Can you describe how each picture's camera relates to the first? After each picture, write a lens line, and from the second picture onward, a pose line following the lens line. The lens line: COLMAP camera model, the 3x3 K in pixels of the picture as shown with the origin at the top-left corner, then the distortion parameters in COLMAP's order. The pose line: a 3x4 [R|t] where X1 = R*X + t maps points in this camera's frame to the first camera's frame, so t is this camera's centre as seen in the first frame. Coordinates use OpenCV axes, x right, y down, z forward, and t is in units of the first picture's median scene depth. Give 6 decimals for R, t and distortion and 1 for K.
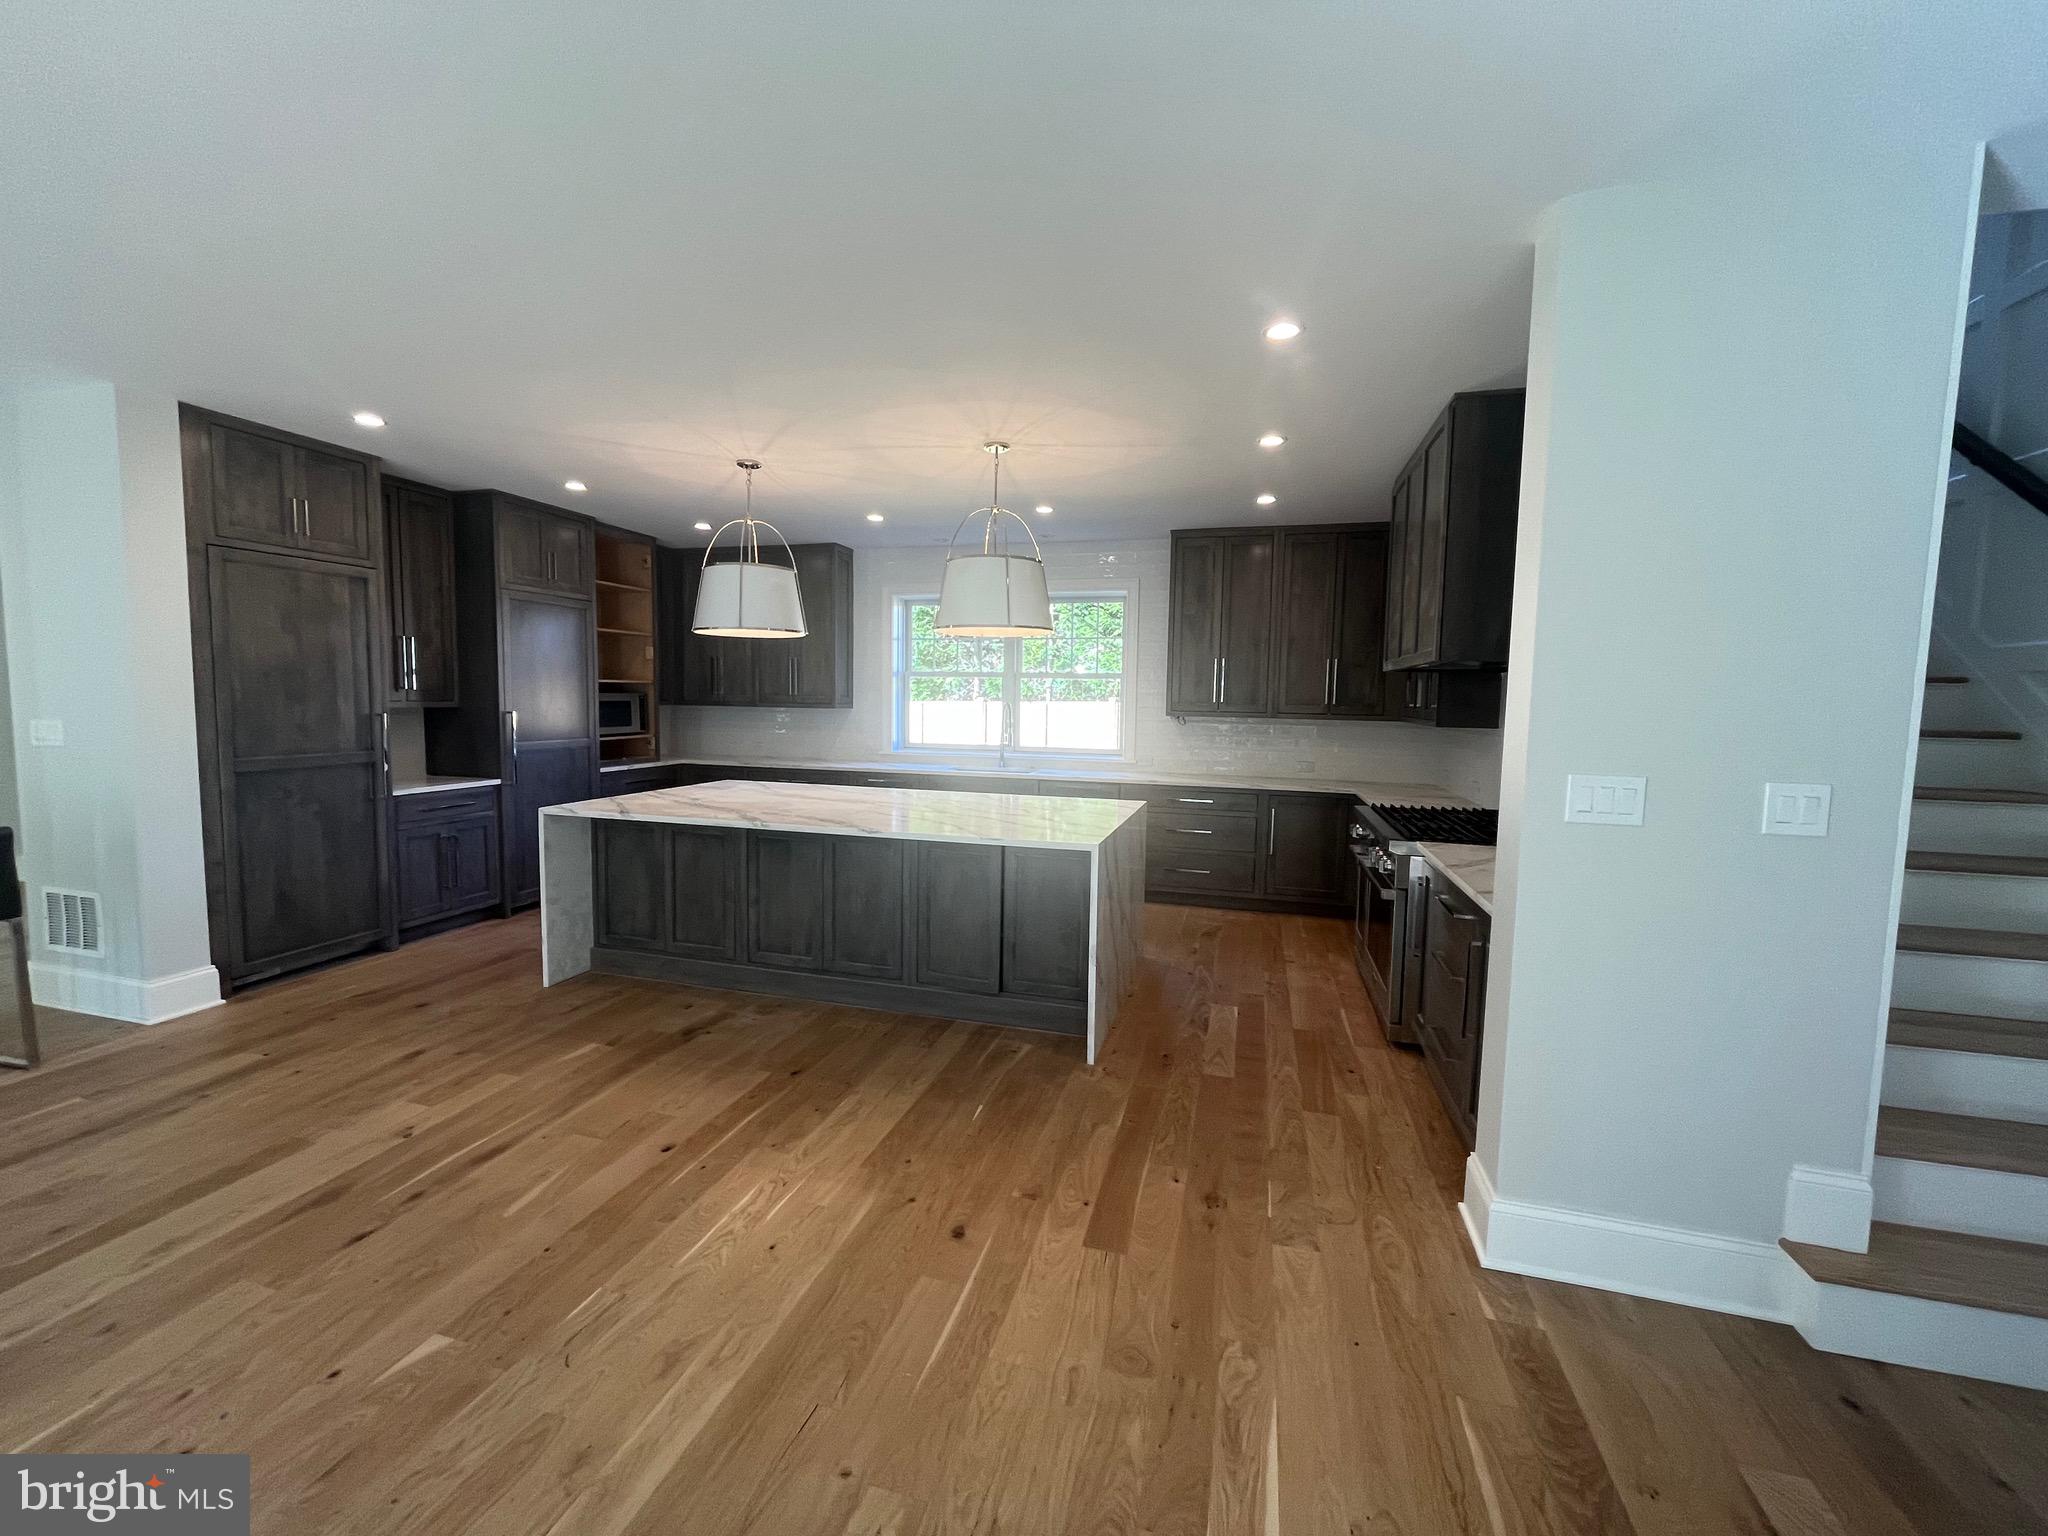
lens RADIAL K [[832.7, 0, 1018.3], [0, 832.7, 764.4], [0, 0, 1]] dist [-0.003635, 0.000580]
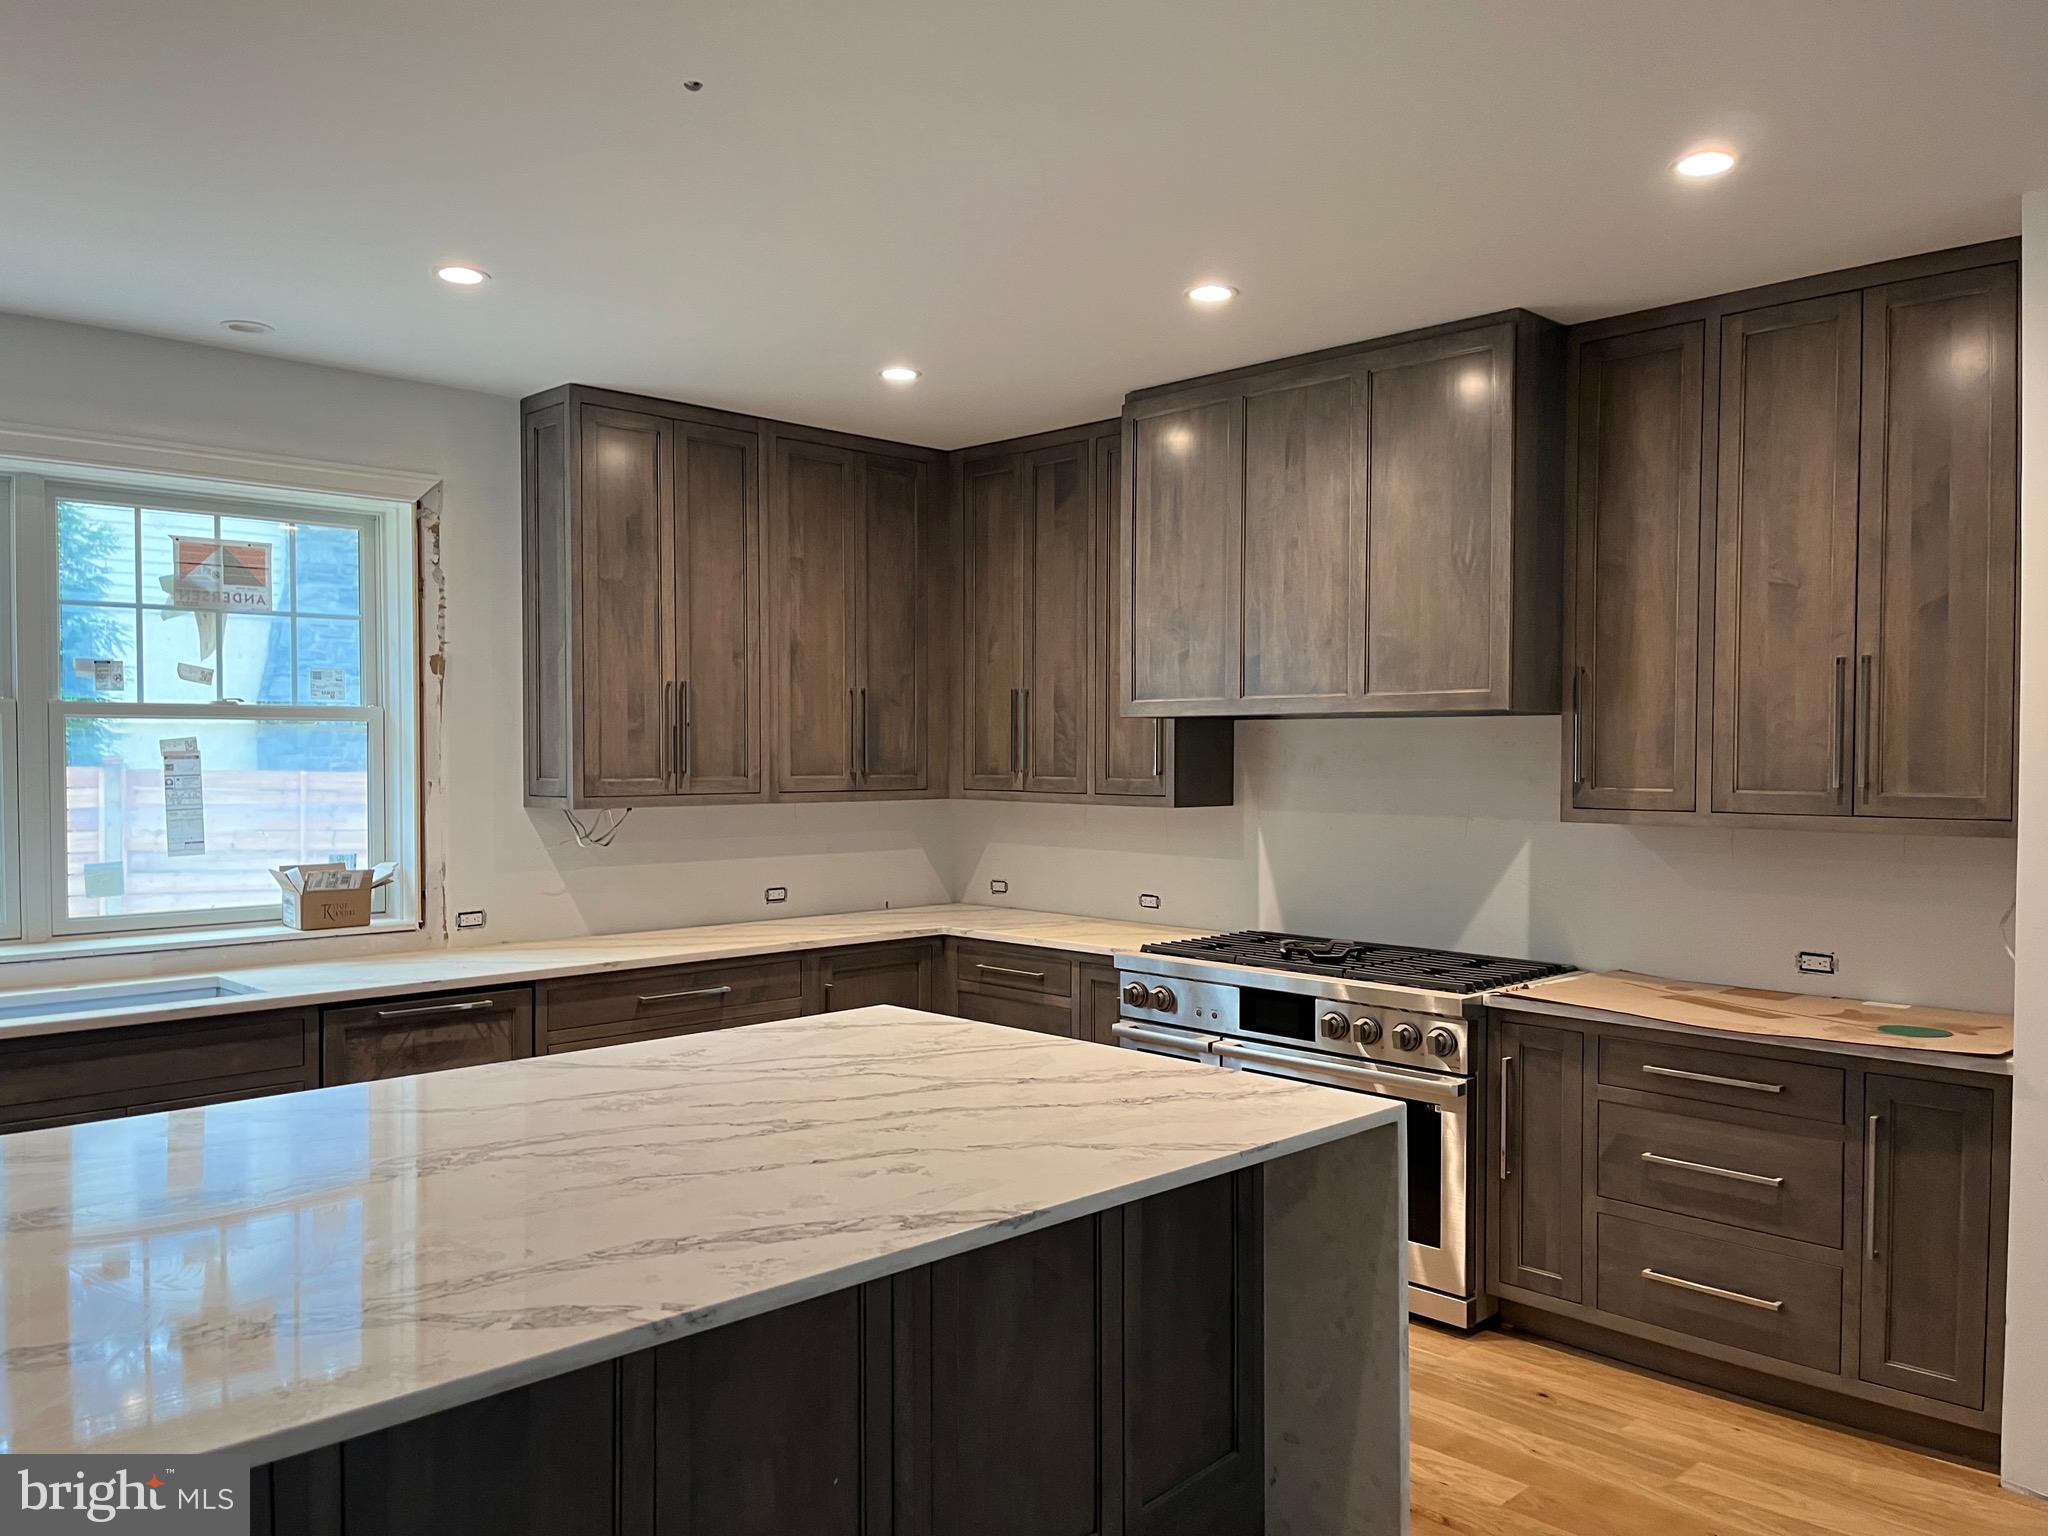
lens RADIAL K [[1559.4, 0, 1013.9], [0, 1559.4, 775.2], [0, 0, 1]] dist [0.067552, -0.084193]
pose [[0.501517, -0.031306, 0.864581, -0.647170], [0.077559, 0.996948, -0.008891, -0.080311], [-0.861664, 0.071515, 0.502415, 0.624668]]
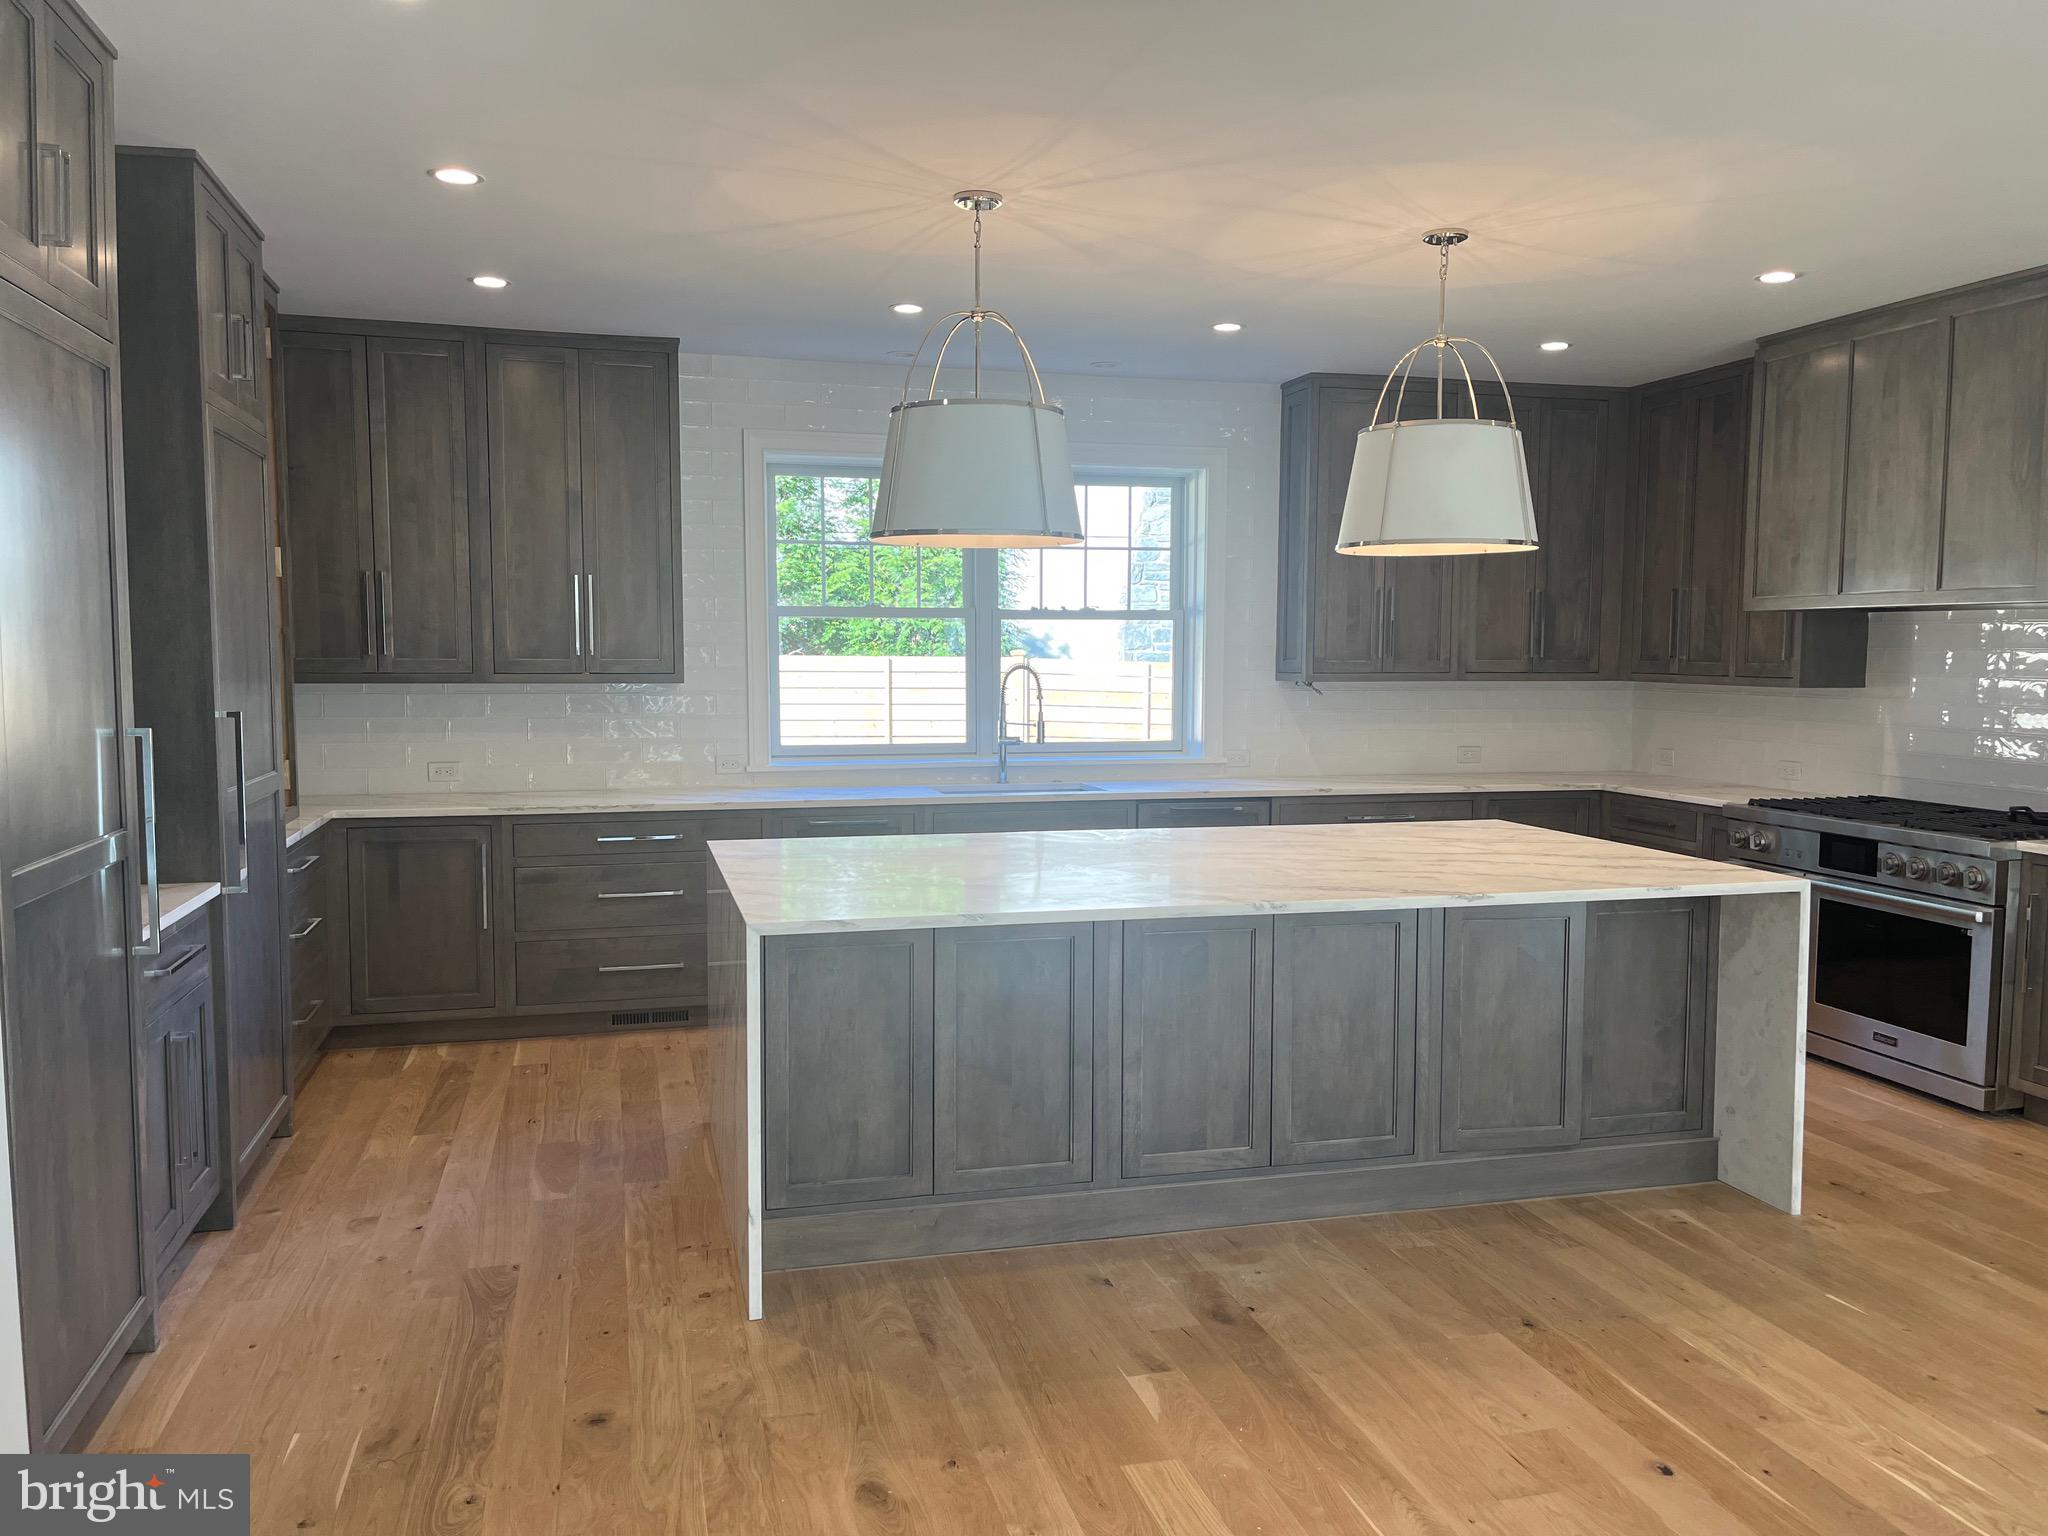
lens RADIAL K [[1559.4, 0, 1033.7], [0, 1559.4, 776.3], [0, 0, 1]] dist [0.067552, -0.084193]
pose [[0.857893, -0.056627, 0.510699, -0.911137], [0.052215, 0.998371, 0.022988, -0.040889], [-0.511169, 0.006945, 0.859452, 0.198993]]
